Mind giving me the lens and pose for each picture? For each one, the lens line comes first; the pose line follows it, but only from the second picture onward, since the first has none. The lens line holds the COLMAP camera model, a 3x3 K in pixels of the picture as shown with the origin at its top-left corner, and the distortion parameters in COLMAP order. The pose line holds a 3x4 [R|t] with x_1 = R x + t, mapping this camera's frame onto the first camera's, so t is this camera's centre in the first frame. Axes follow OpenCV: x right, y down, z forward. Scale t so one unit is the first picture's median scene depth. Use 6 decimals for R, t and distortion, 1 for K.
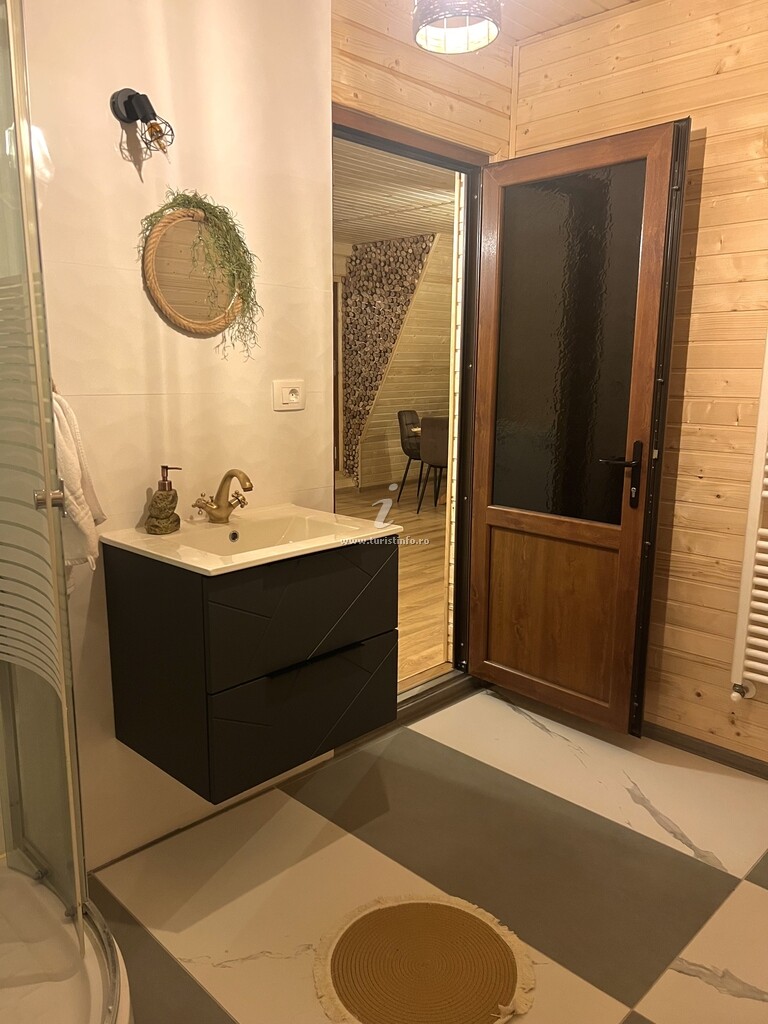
lens RADIAL K [[768.9, 0, 386.1], [0, 768.9, 515.5], [0, 0, 1]] dist [0.013794, -0.014995]
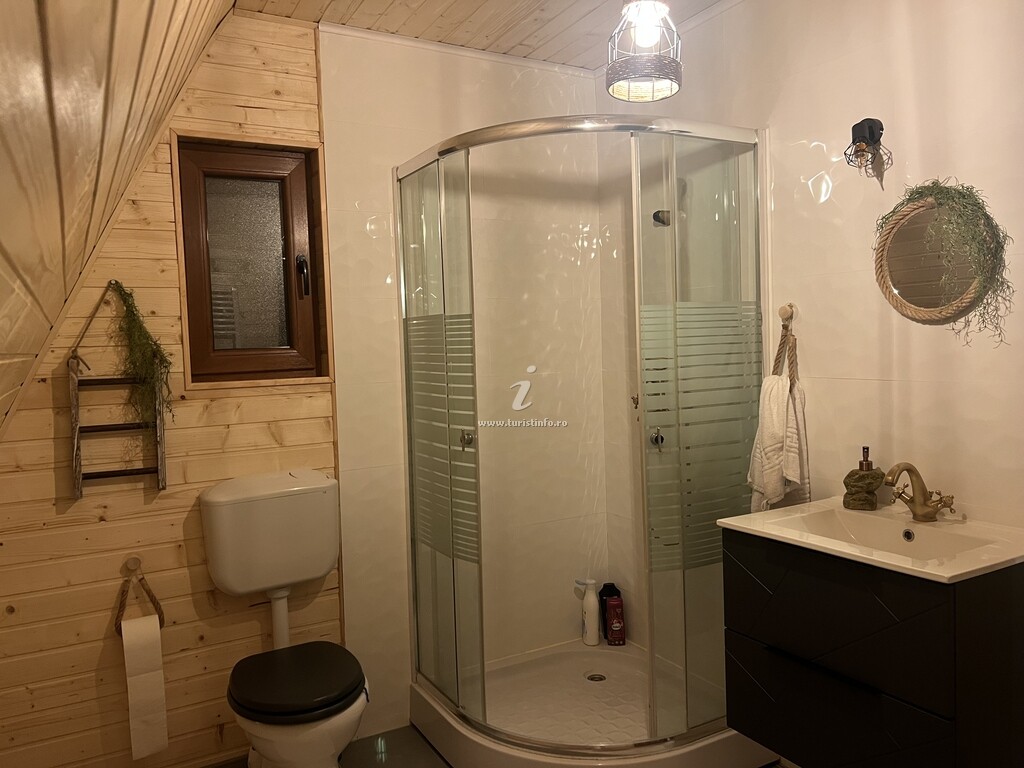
lens RADIAL K [[768.9, 0, 514.5], [0, 768.9, 384.4], [0, 0, 1]] dist [0.013794, -0.014995]
pose [[-0.284419, 0.055133, -0.957113, 0.950089], [-0.151146, 0.983281, 0.101555, -0.201606], [0.946710, 0.173548, -0.271331, 0.891378]]
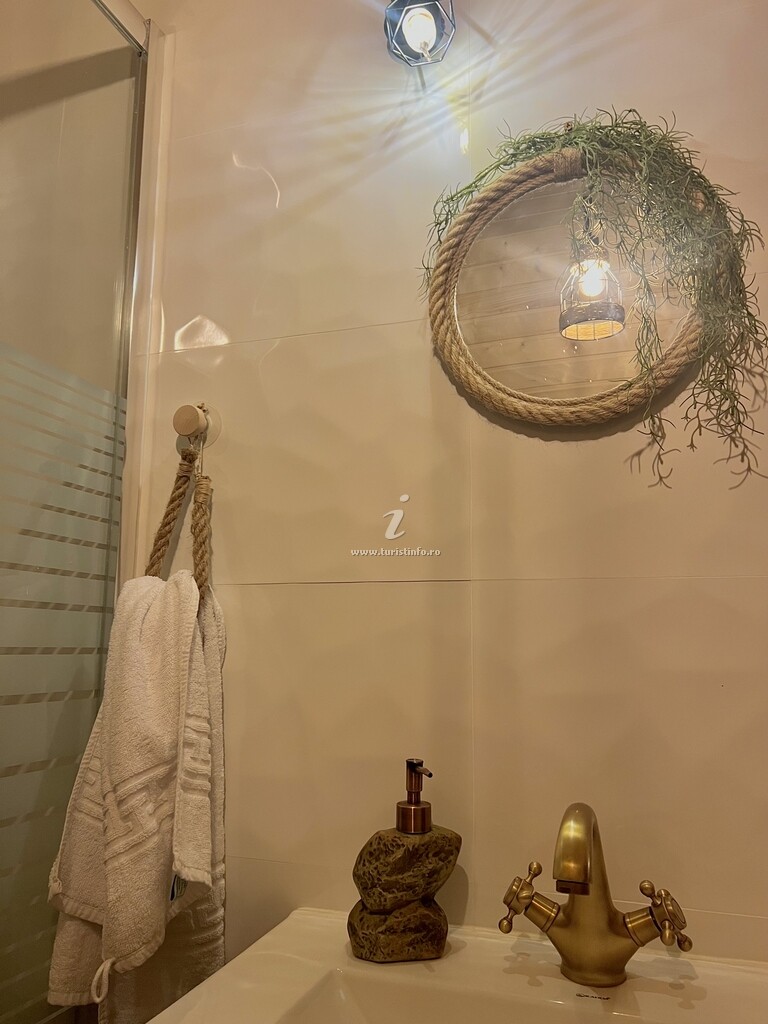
lens RADIAL K [[768.9, 0, 387.8], [0, 768.9, 519.6], [0, 0, 1]] dist [0.013794, -0.014995]
pose [[0.420253, -0.156166, -0.893868, 0.069629], [-0.177582, 0.951877, -0.249791, -0.087887], [0.889861, 0.263710, 0.372296, 0.893370]]
